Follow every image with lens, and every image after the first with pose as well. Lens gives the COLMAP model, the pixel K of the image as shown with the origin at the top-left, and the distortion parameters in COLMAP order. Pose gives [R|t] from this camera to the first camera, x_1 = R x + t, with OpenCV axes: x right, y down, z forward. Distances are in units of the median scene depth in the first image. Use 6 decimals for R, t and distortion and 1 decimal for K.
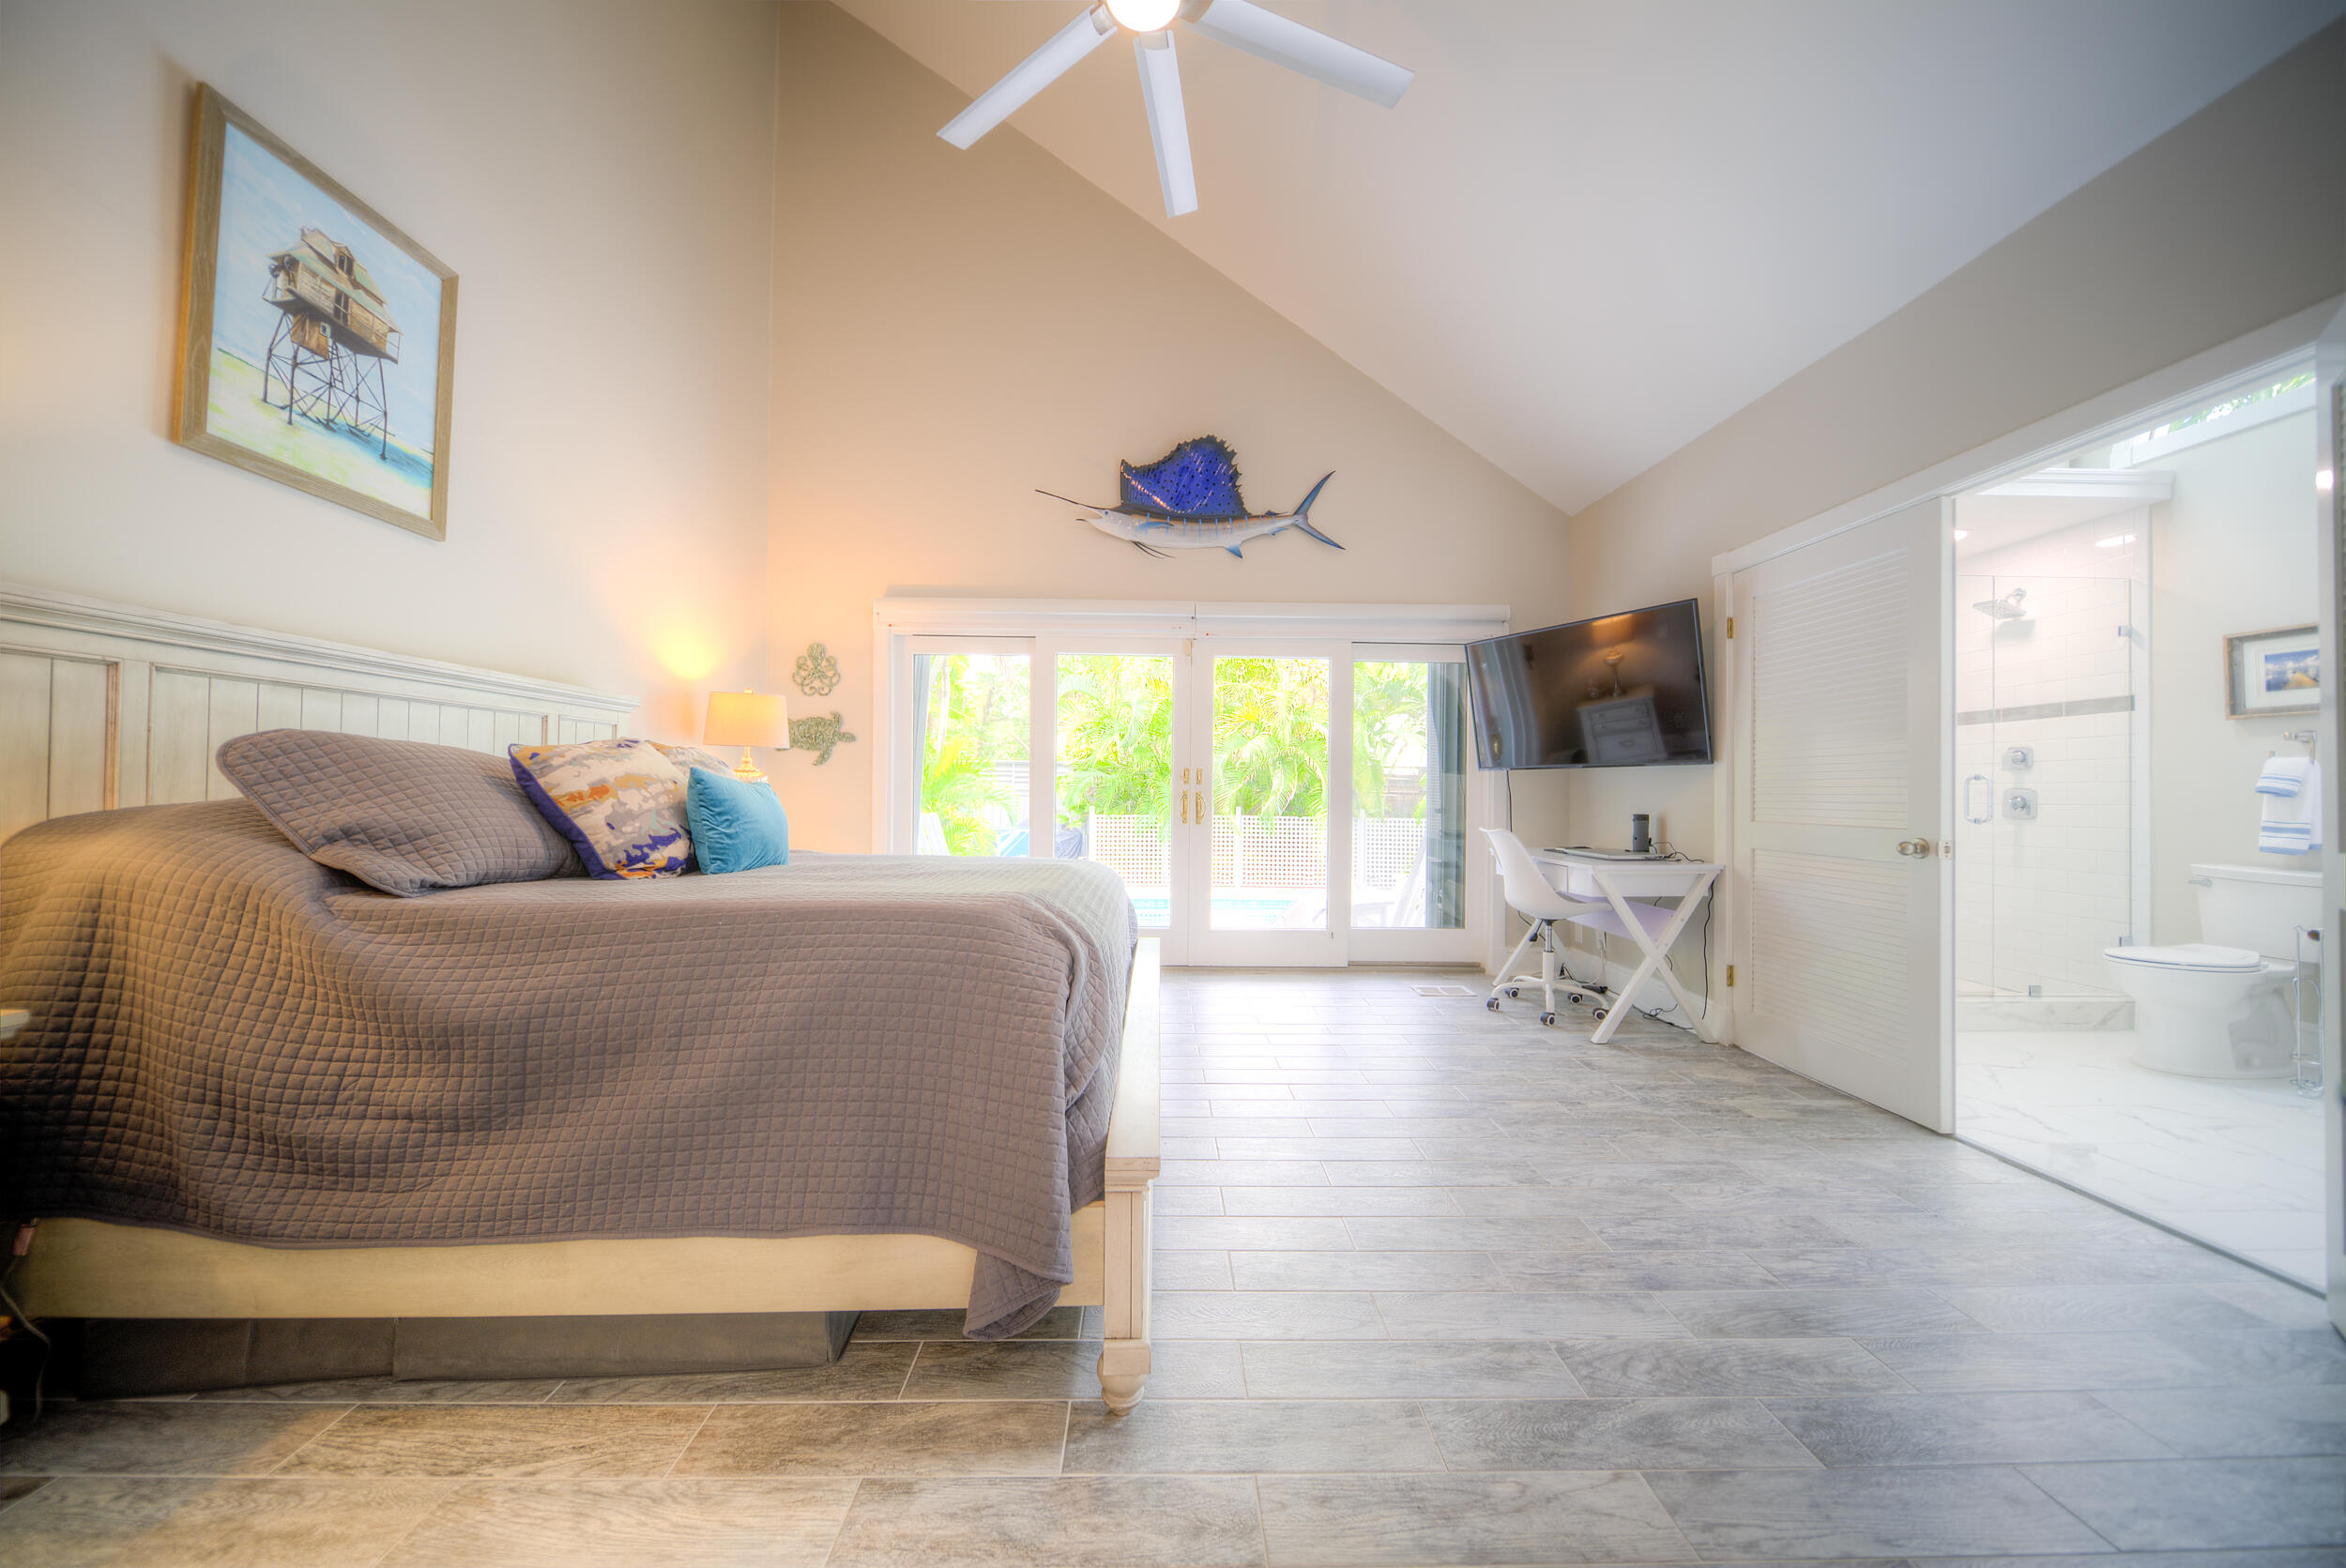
lens RADIAL K [[819.1, 0, 1175.2], [0, 819.1, 786.9], [0, 0, 1]] dist [-0.000127, -0.002027]
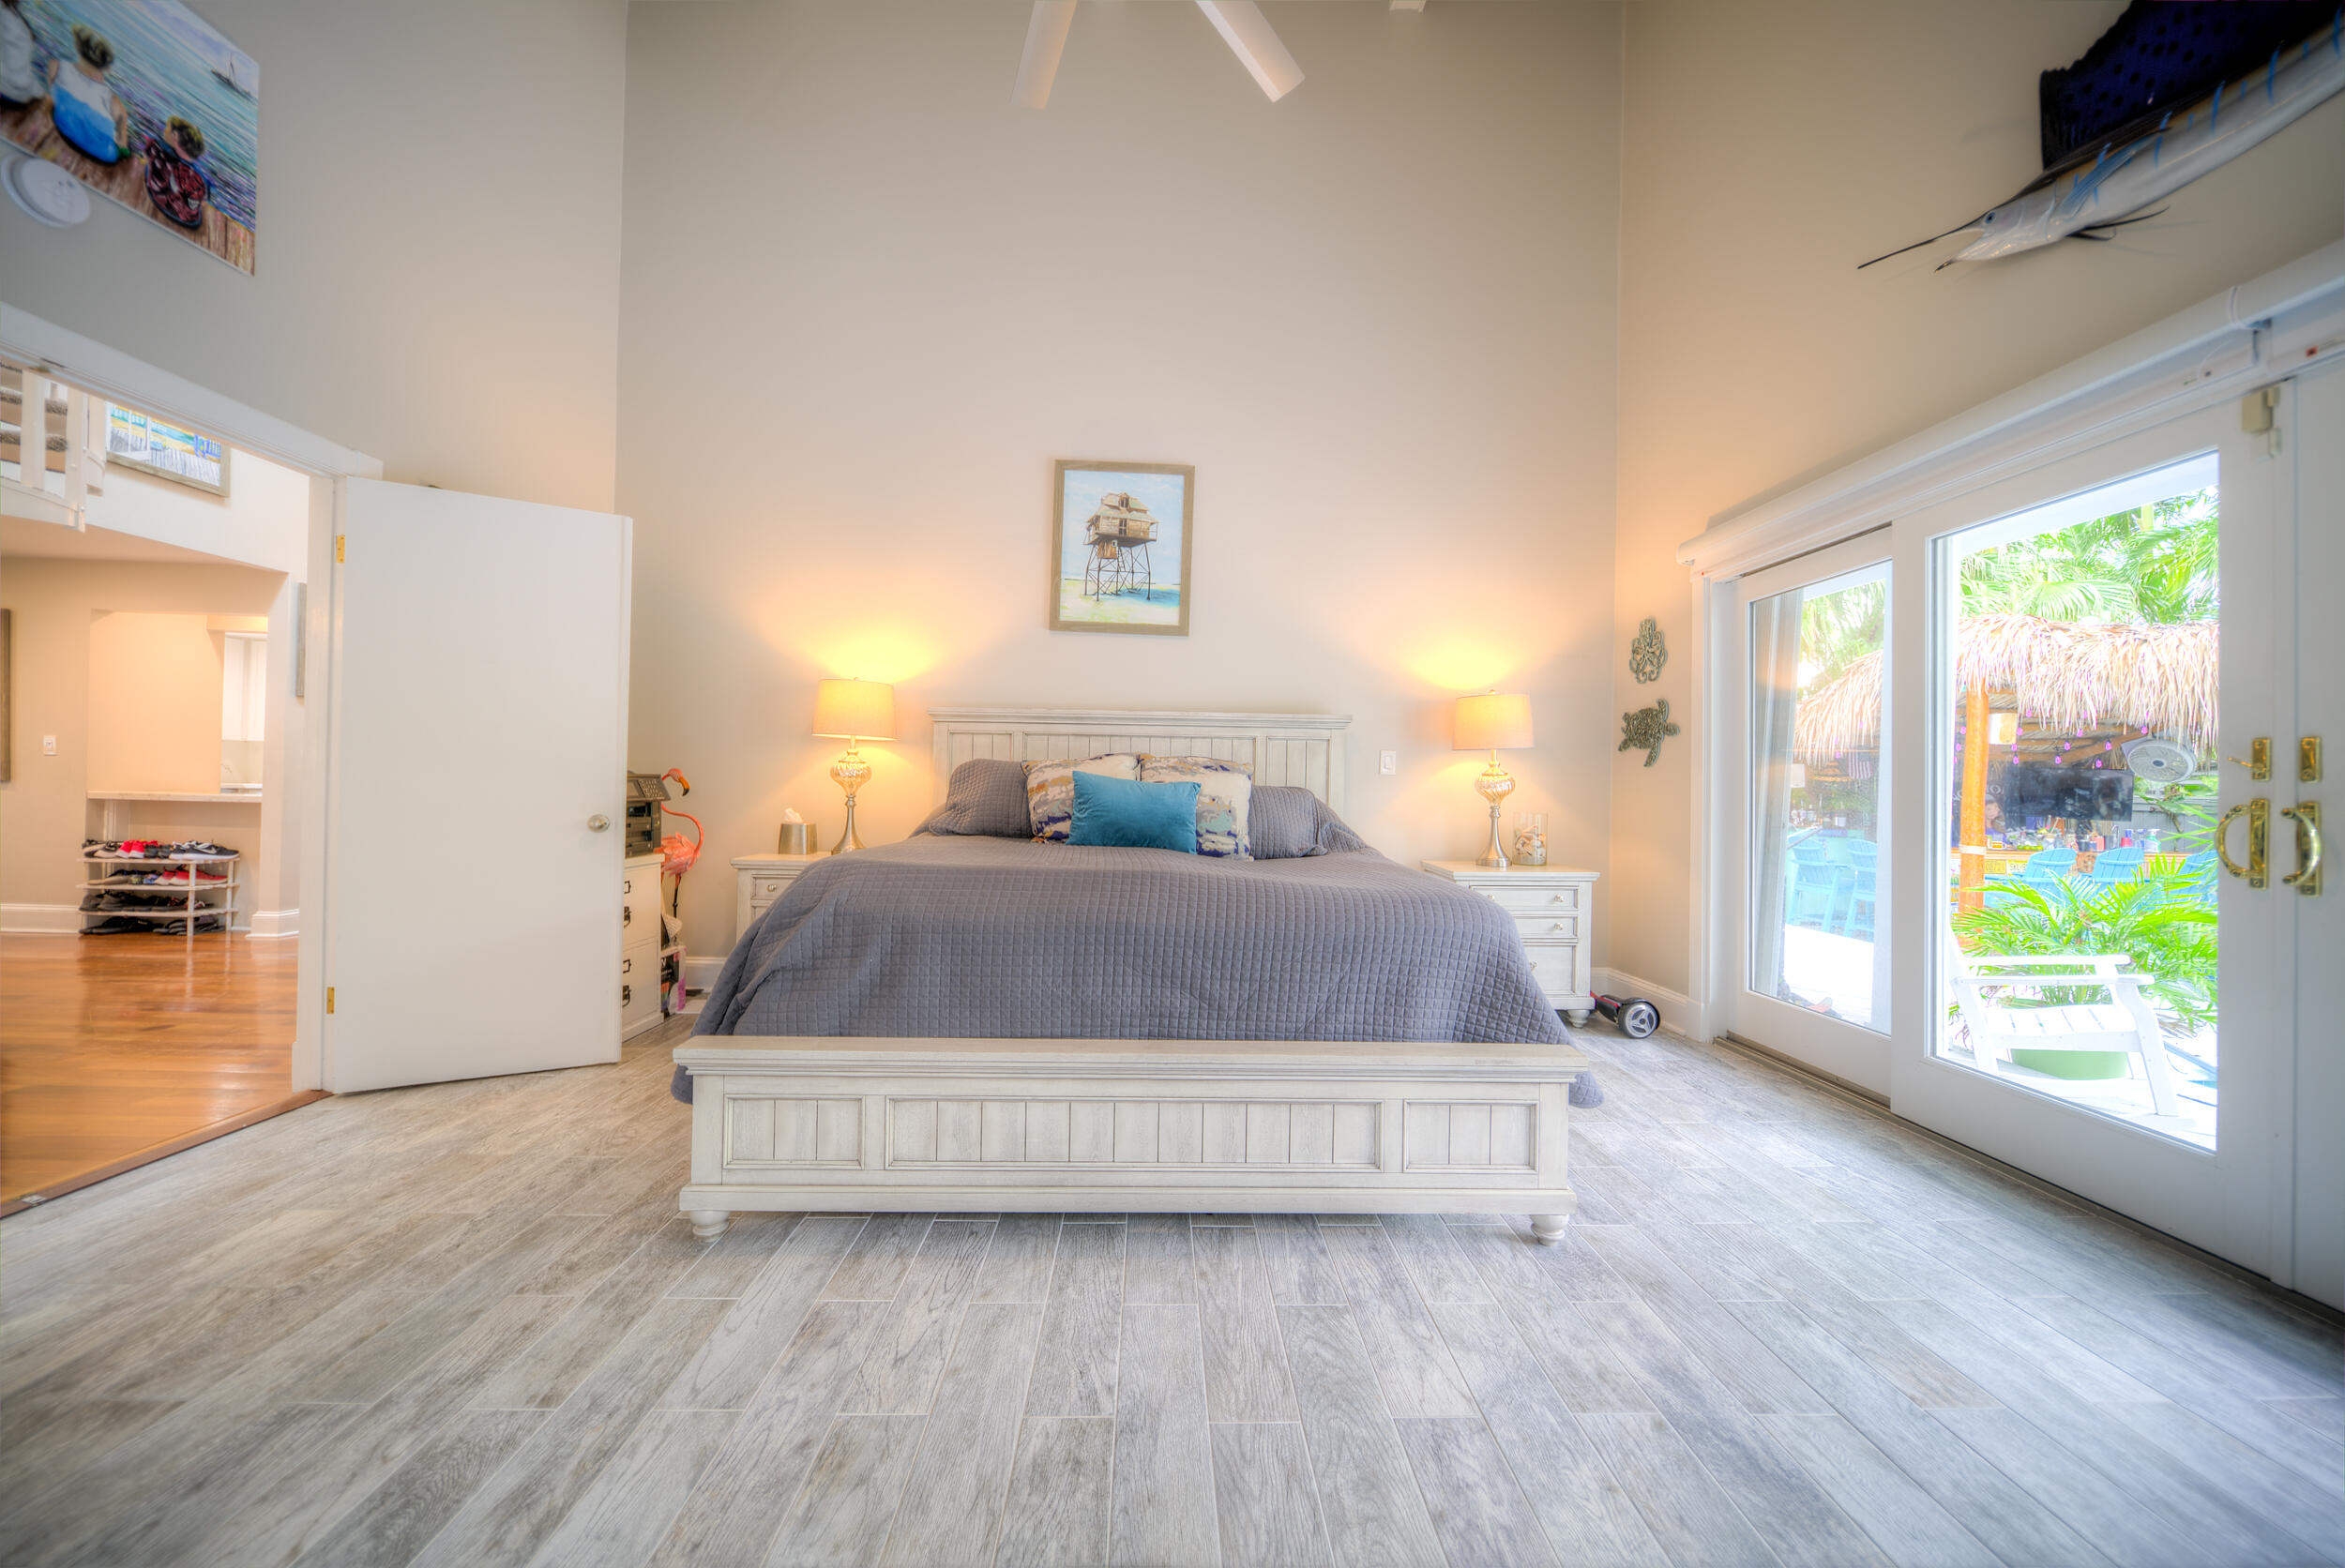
lens RADIAL K [[818.7, 0, 1174.7], [0, 818.7, 786.9], [0, 0, 1]] dist [-0.000127, -0.002027]
pose [[0.003383, -0.010175, -0.999943, 0.801861], [-0.011392, 0.999883, -0.010213, 0.016273], [0.999929, 0.011426, 0.003267, 1.090595]]
